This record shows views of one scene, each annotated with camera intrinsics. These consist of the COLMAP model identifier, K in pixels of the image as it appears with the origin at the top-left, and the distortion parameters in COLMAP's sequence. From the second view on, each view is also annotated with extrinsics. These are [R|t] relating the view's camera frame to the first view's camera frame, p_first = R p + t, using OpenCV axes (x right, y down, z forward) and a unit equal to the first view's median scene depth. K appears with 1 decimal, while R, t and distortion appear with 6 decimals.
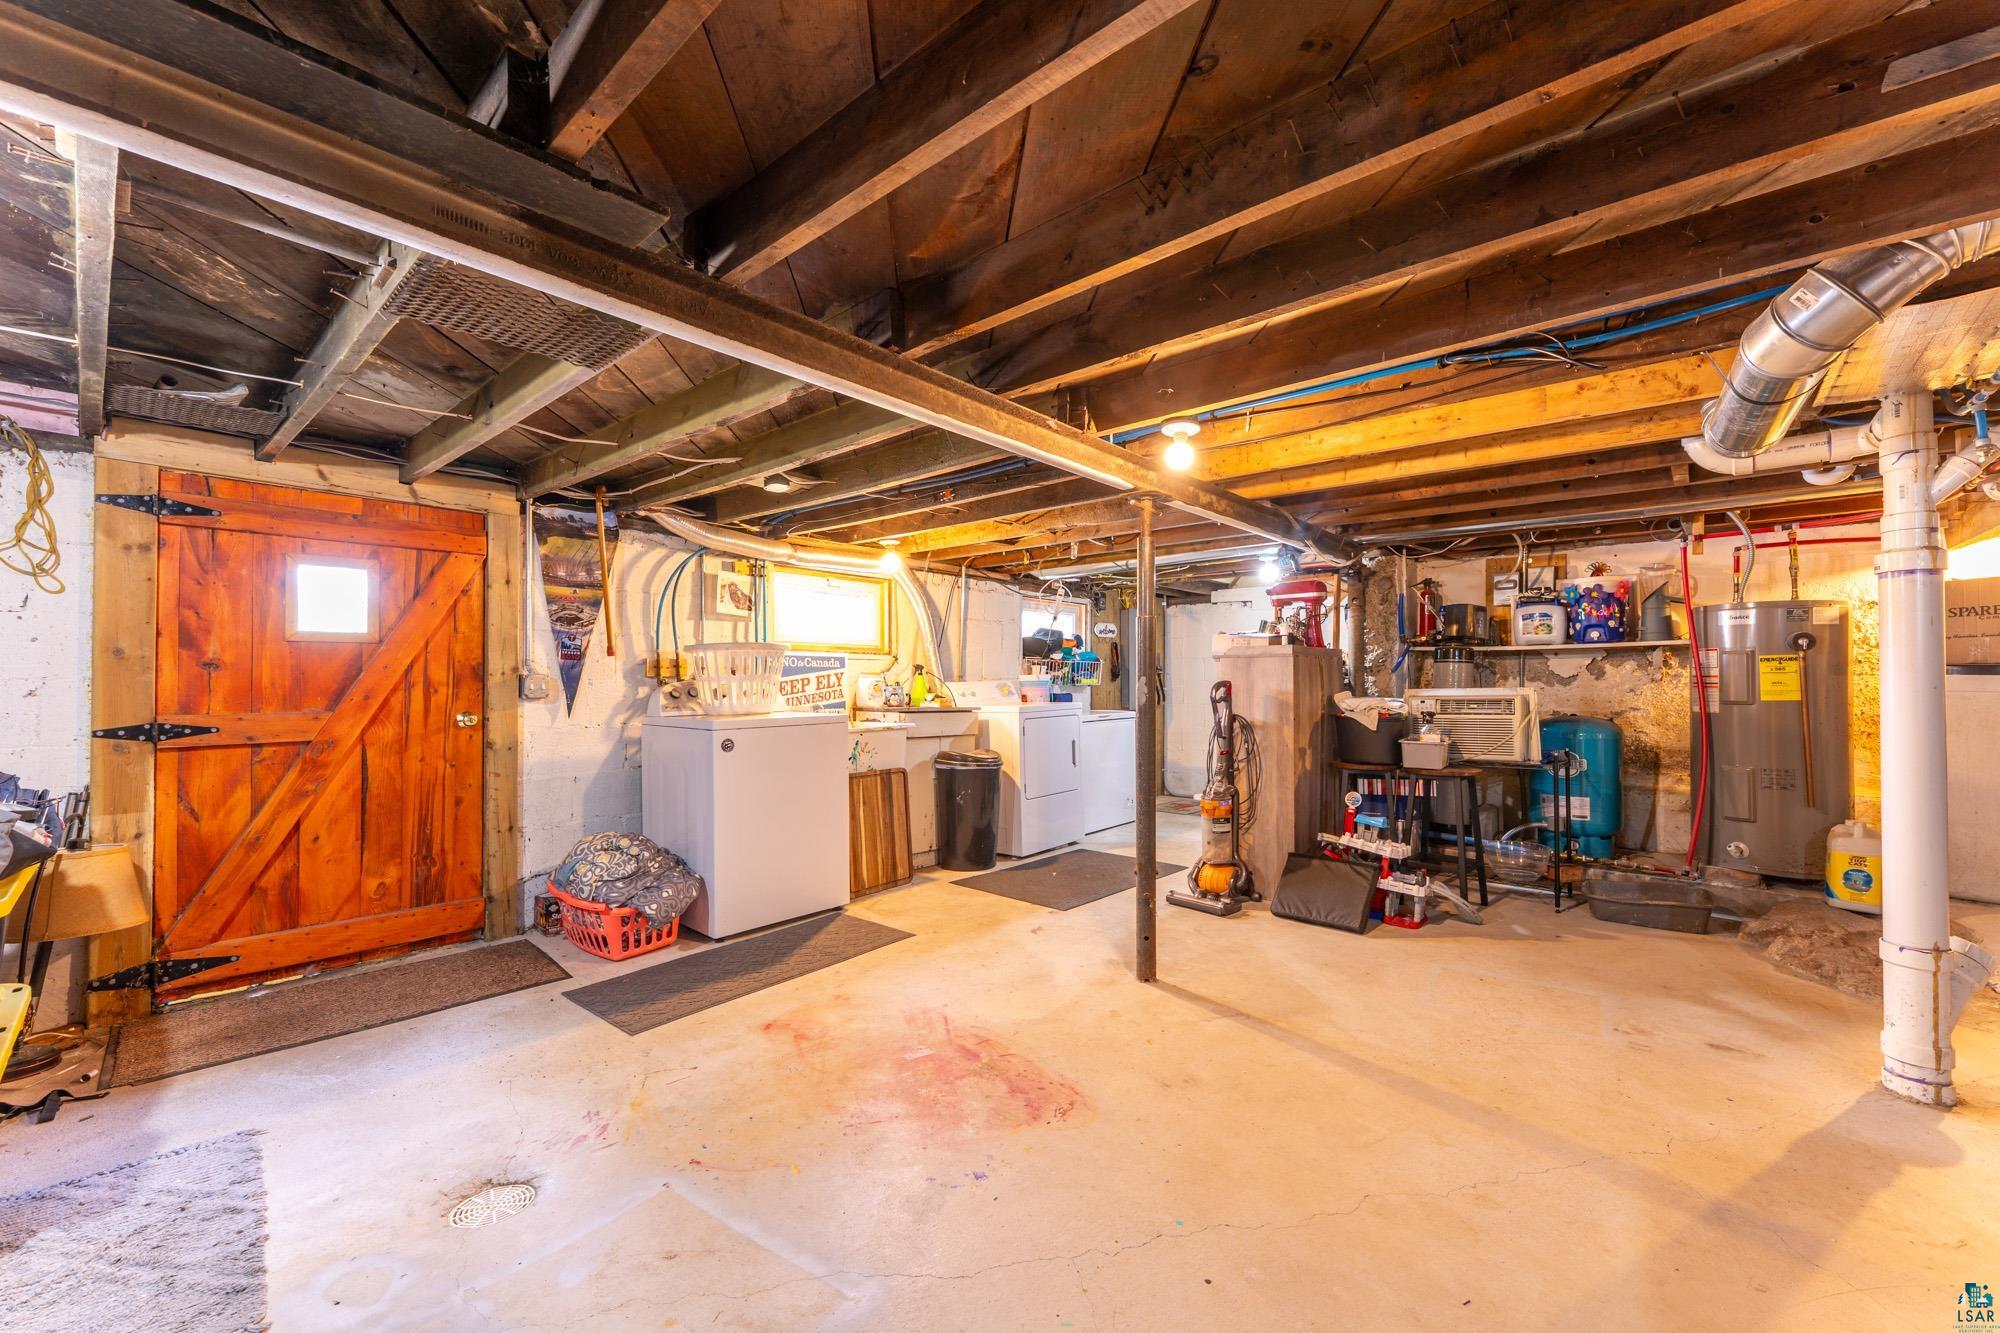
lens RADIAL K [[807.1, 0, 991.7], [0, 807.1, 671.8], [0, 0, 1]] dist [0.012737, -0.004333]
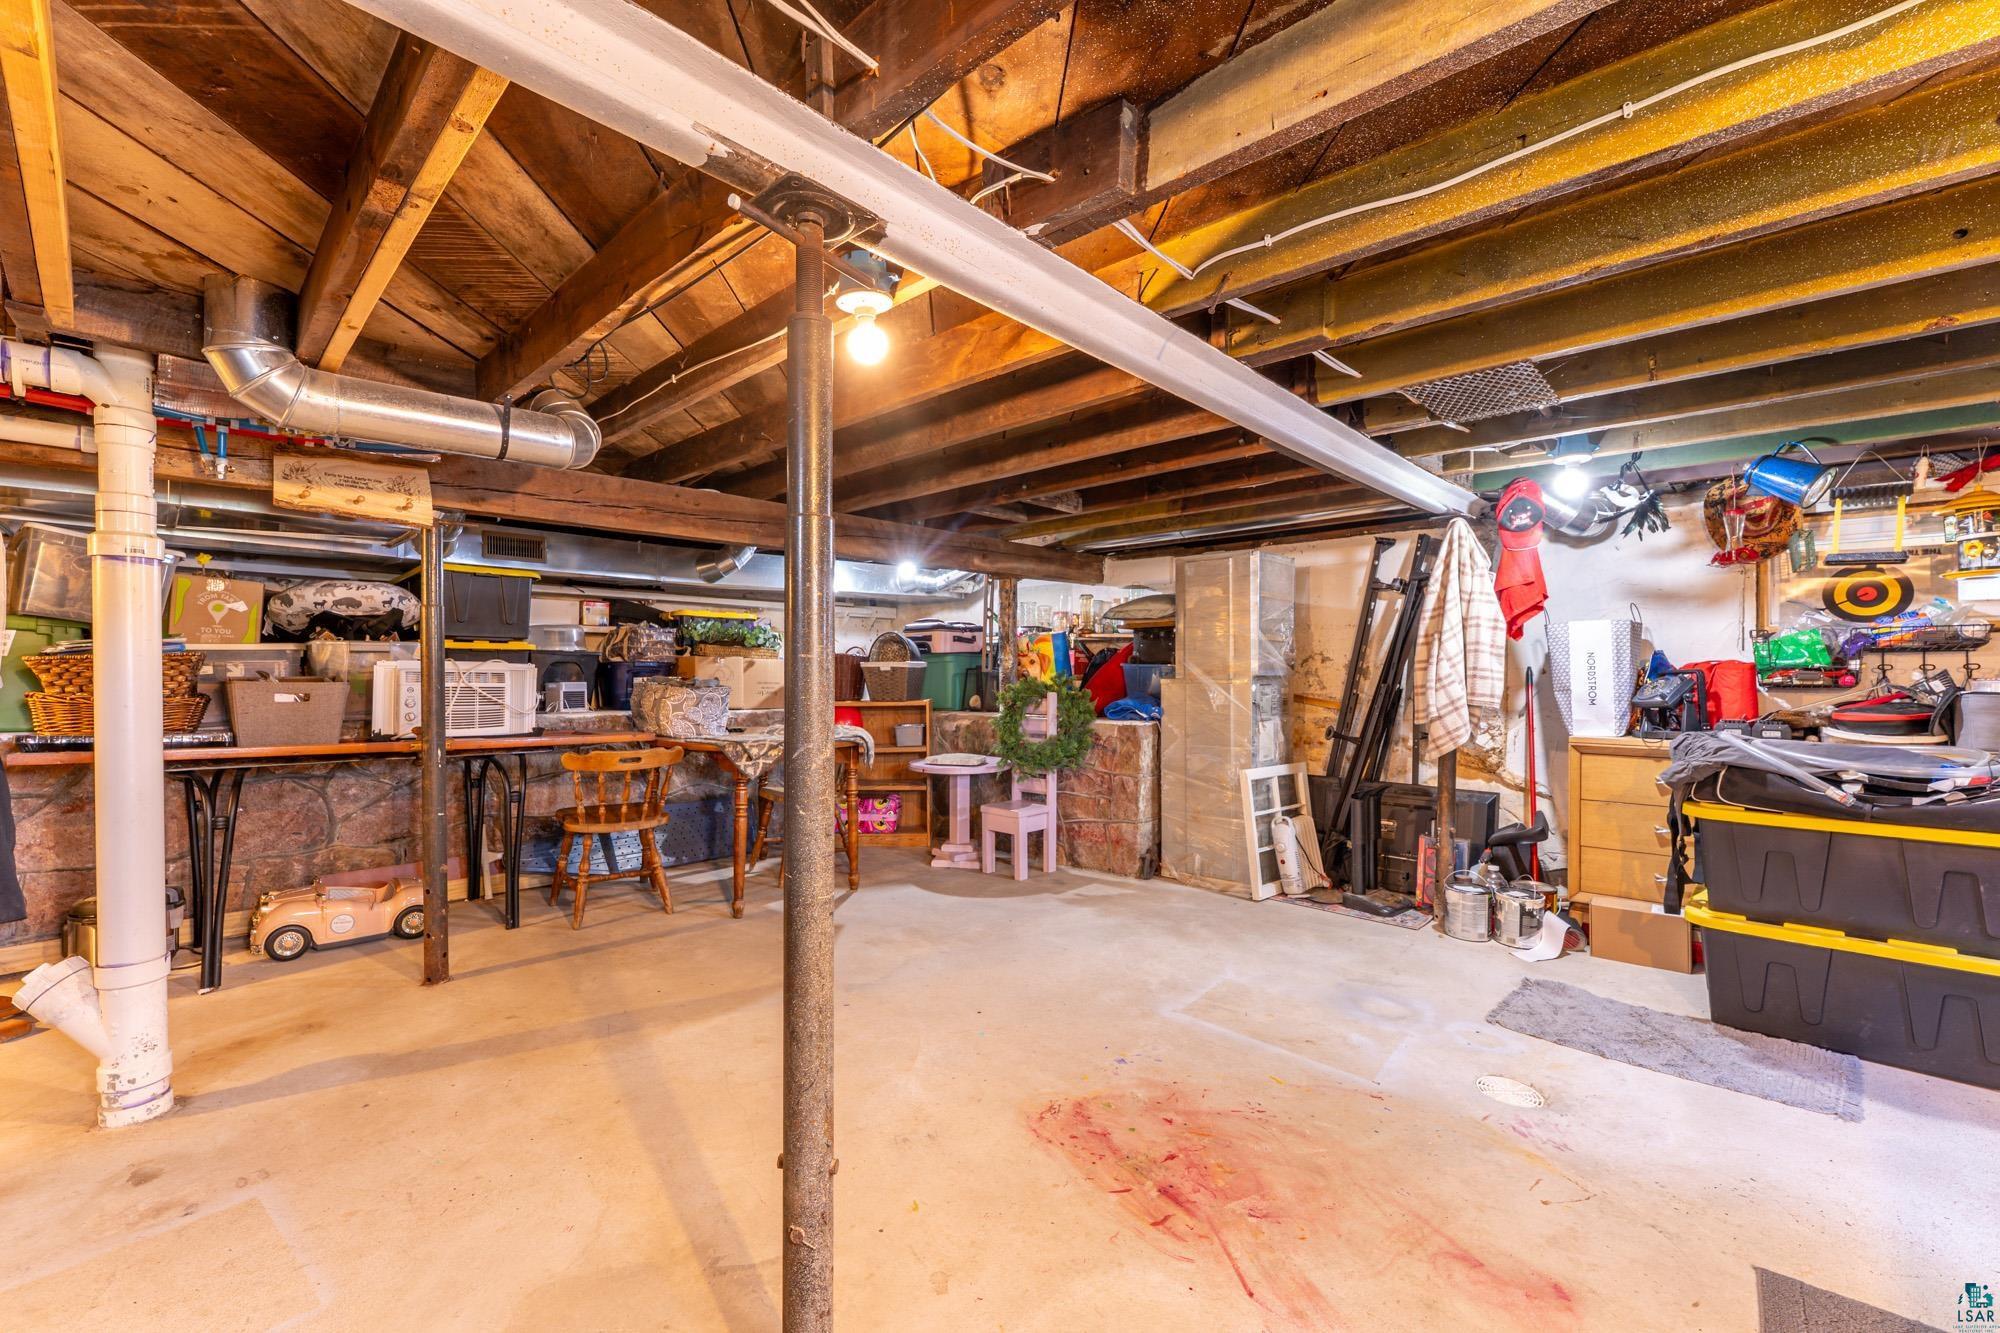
lens RADIAL K [[807.1, 0, 991.7], [0, 807.1, 671.8], [0, 0, 1]] dist [0.012737, -0.004333]
pose [[-0.999225, -0.001625, 0.039337, 0.116391], [-0.002054, 0.999939, -0.010867, 0.014851], [-0.039317, -0.010939, -0.999167, 1.885051]]
